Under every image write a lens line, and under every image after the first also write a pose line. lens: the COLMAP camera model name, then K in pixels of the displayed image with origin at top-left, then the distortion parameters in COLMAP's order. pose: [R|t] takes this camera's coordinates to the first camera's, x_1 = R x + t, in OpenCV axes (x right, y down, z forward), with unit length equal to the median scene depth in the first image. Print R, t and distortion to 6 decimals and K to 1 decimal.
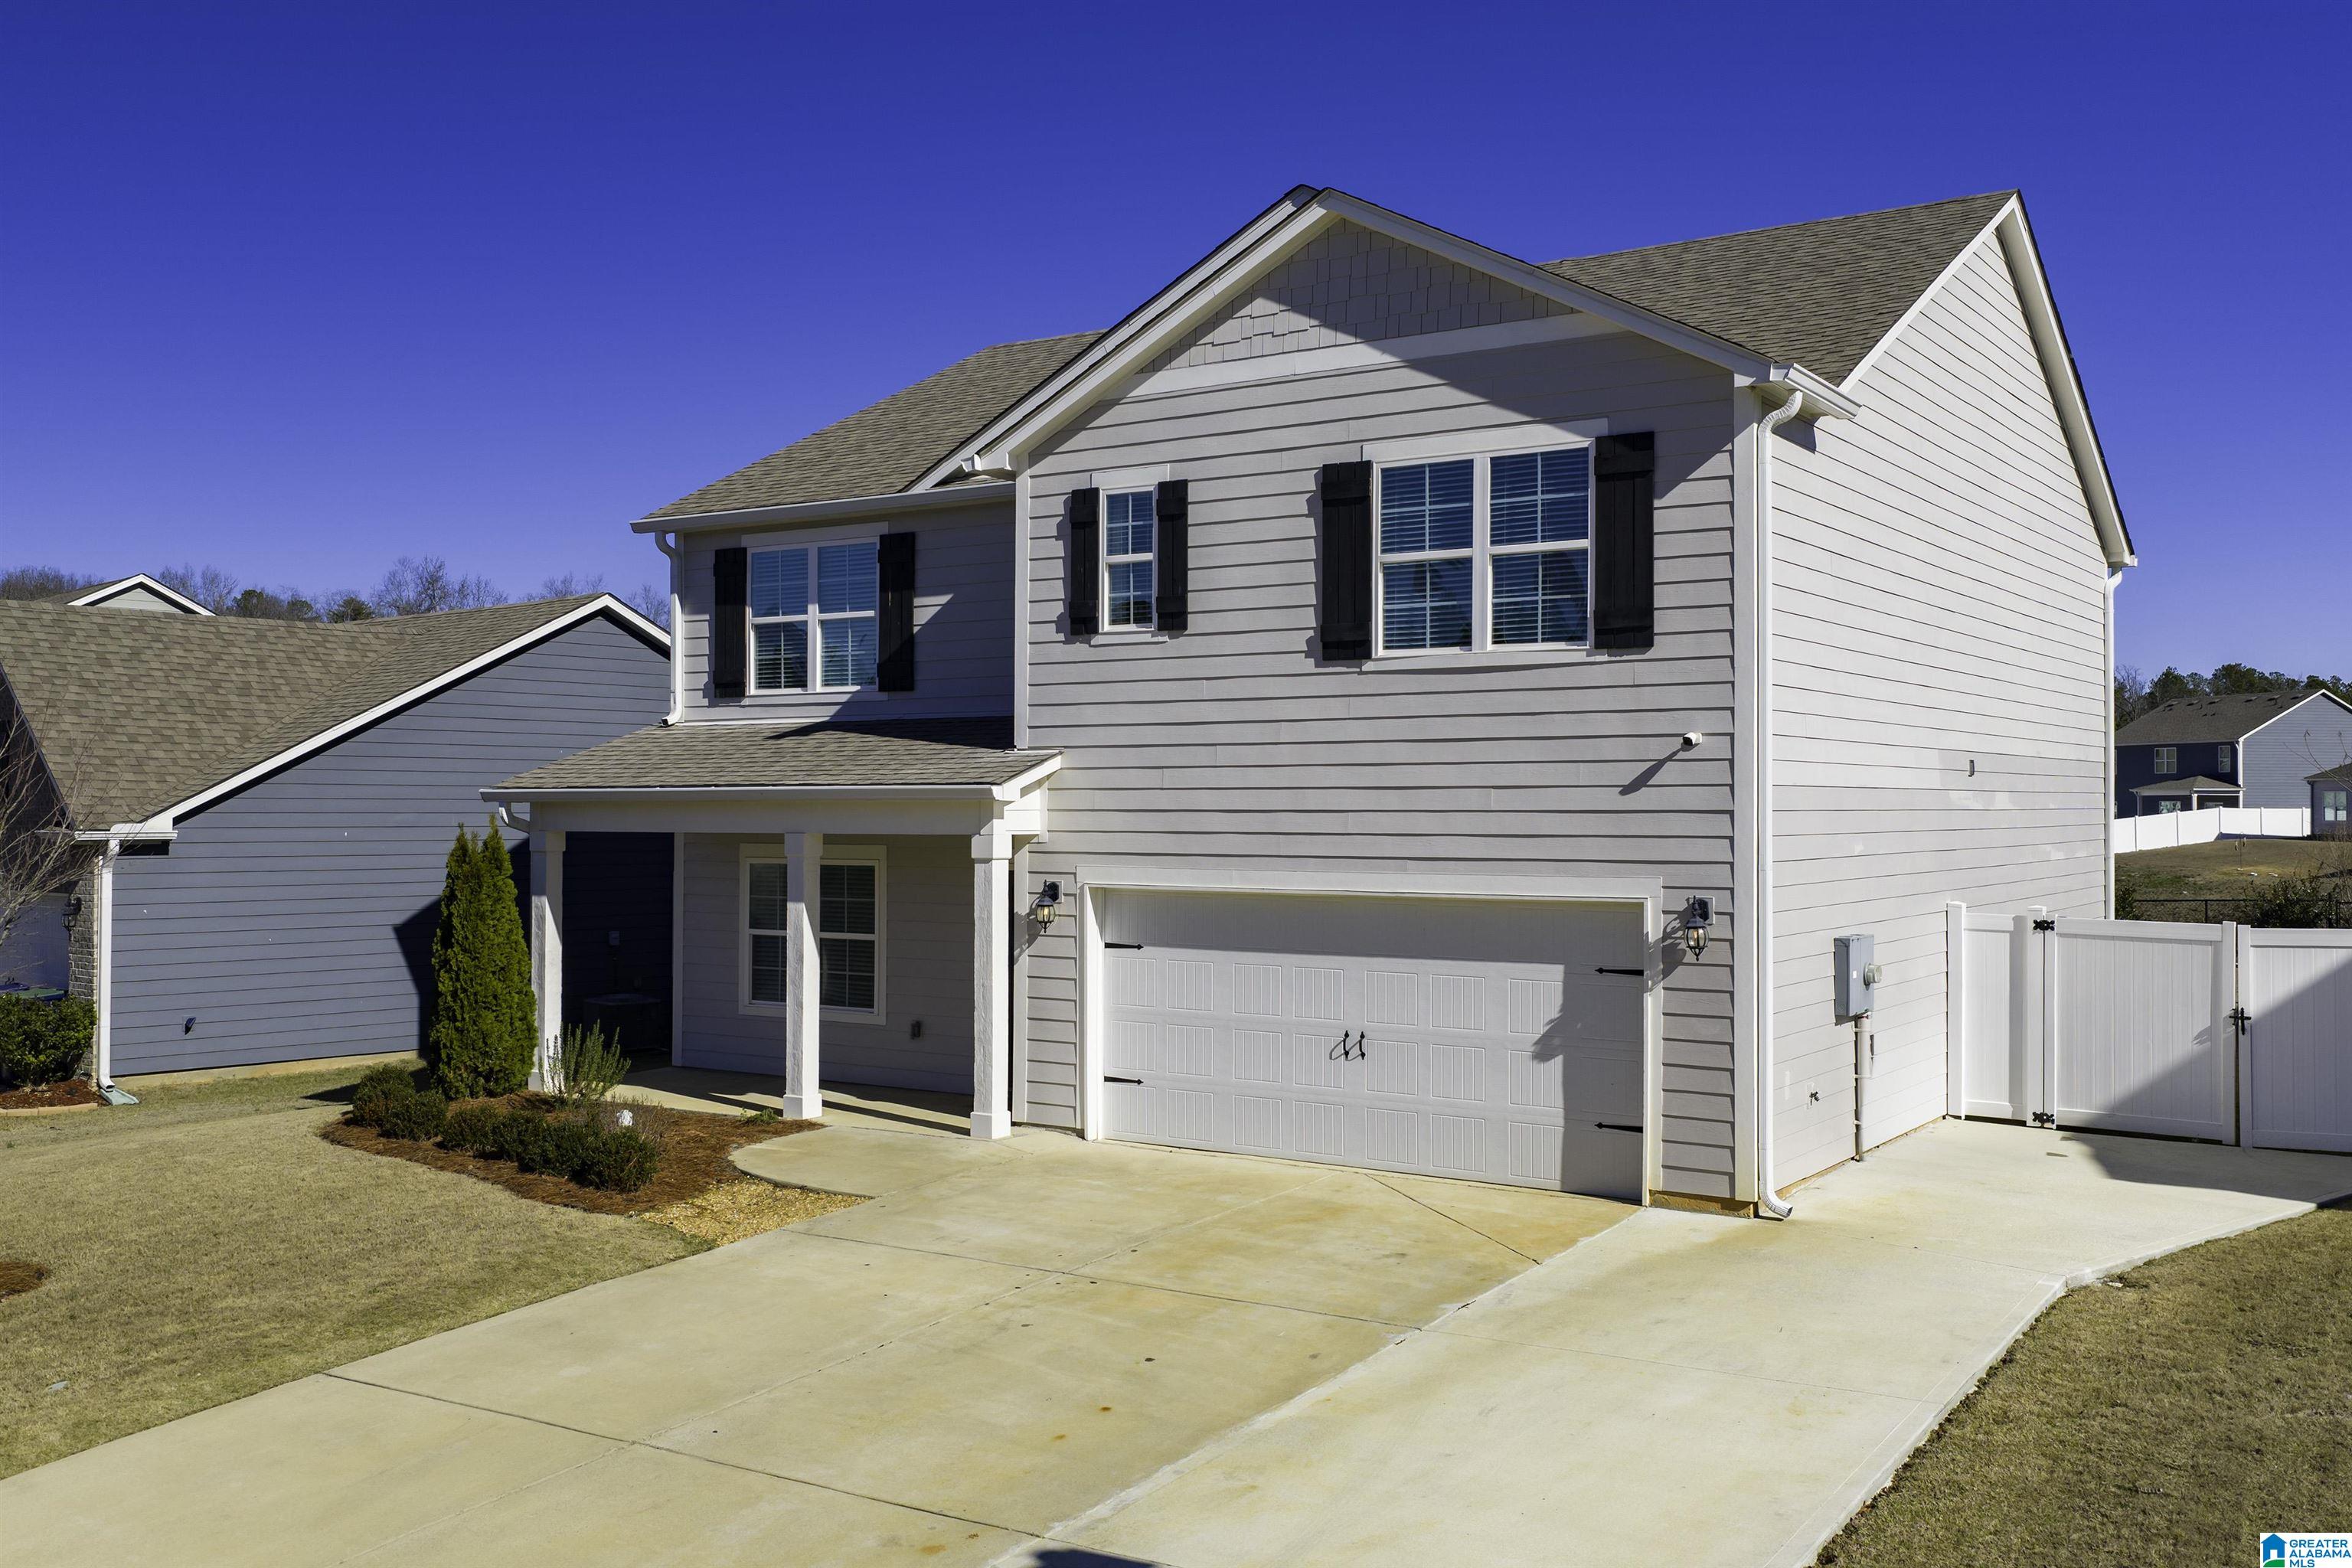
lens RADIAL K [[2043.4, 0, 1204.3], [0, 2043.4, 781.2], [0, 0, 1]] dist [0.014419, -0.023085]
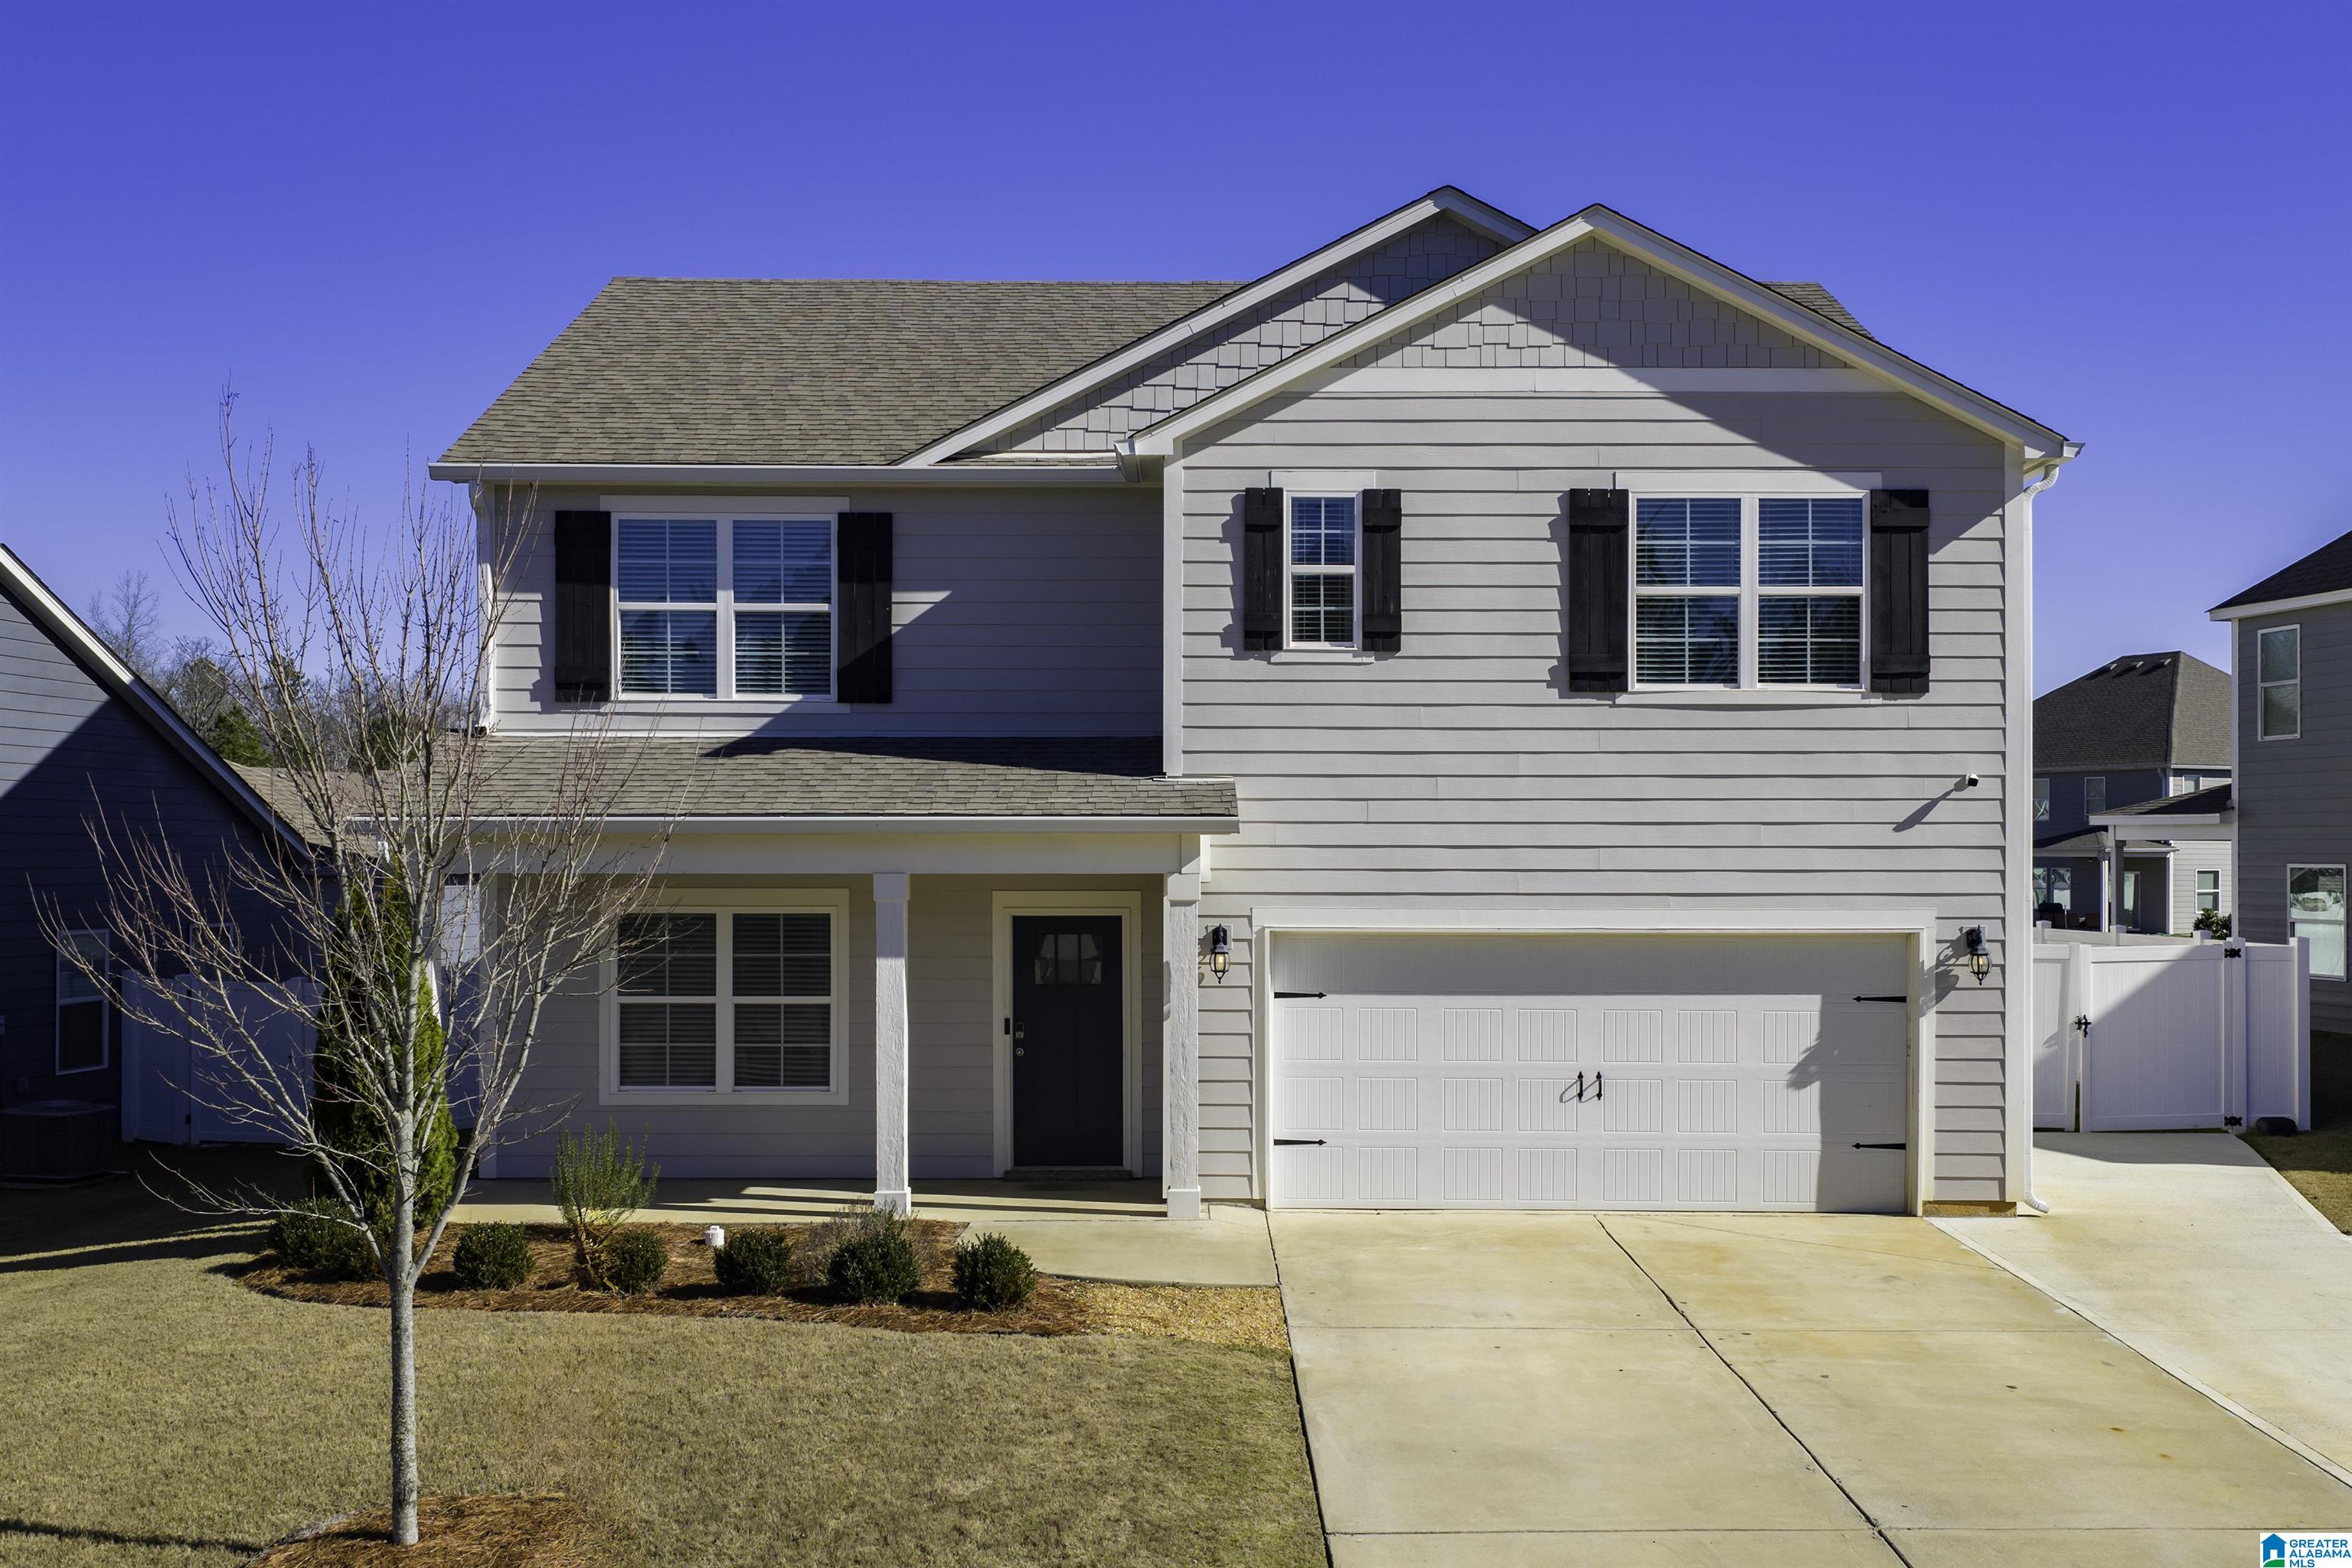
lens RADIAL K [[2263.8, 0, 1178.5], [0, 2263.8, 857.5], [0, 0, 1]] dist [0.004274, 0.000000]
pose [[0.843217, -0.001597, 0.537571, -0.670335], [-0.007816, 0.999853, 0.015229, 0.004709], [-0.537517, -0.017043, 0.843081, 0.192380]]
